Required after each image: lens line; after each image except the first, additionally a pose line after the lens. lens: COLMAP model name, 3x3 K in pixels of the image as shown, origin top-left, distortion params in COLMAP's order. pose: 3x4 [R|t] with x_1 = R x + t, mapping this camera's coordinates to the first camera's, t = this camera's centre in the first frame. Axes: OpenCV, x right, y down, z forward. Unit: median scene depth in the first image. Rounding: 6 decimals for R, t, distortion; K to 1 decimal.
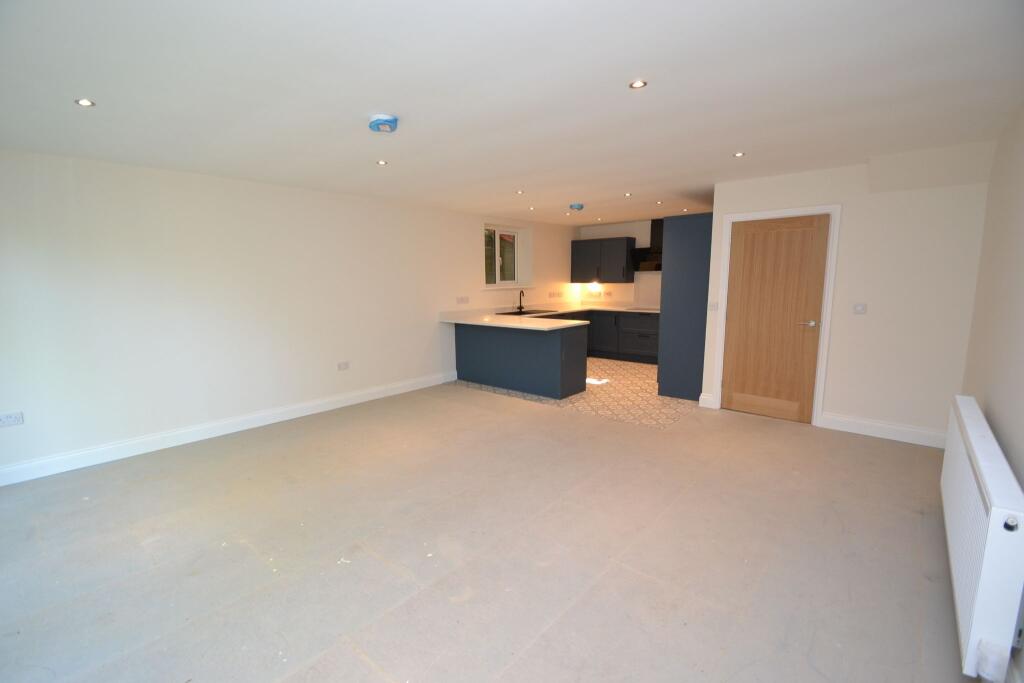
lens RADIAL K [[456.7, 0, 502.4], [0, 456.7, 346.5], [0, 0, 1]] dist [0.016894, -0.017298]
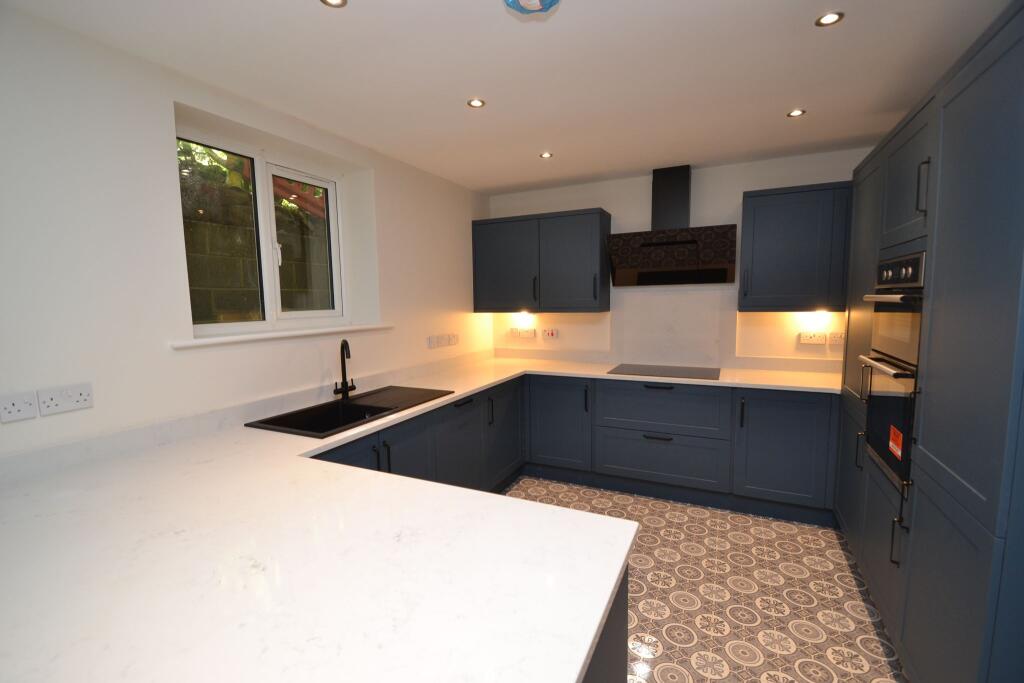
lens RADIAL K [[456.7, 0, 502.4], [0, 456.7, 346.5], [0, 0, 1]] dist [0.016894, -0.017298]
pose [[0.965563, -0.032194, 0.258169, 0.063097], [0.044787, 0.998069, -0.043041, -0.091592], [-0.256285, 0.053122, 0.965141, 0.606217]]
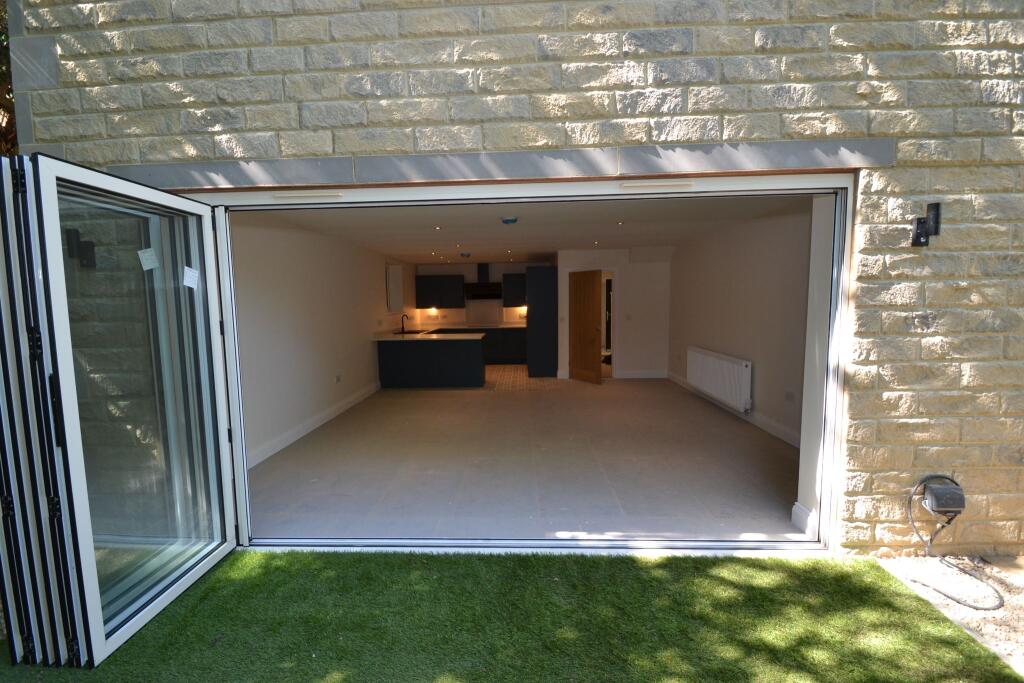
lens RADIAL K [[456.7, 0, 502.4], [0, 456.7, 346.5], [0, 0, 1]] dist [0.016894, -0.017298]
pose [[0.780446, -0.064830, 0.621853, -0.499242], [0.101388, 0.994568, -0.023559, 0.019086], [-0.616948, 0.081435, 0.782780, -0.128496]]
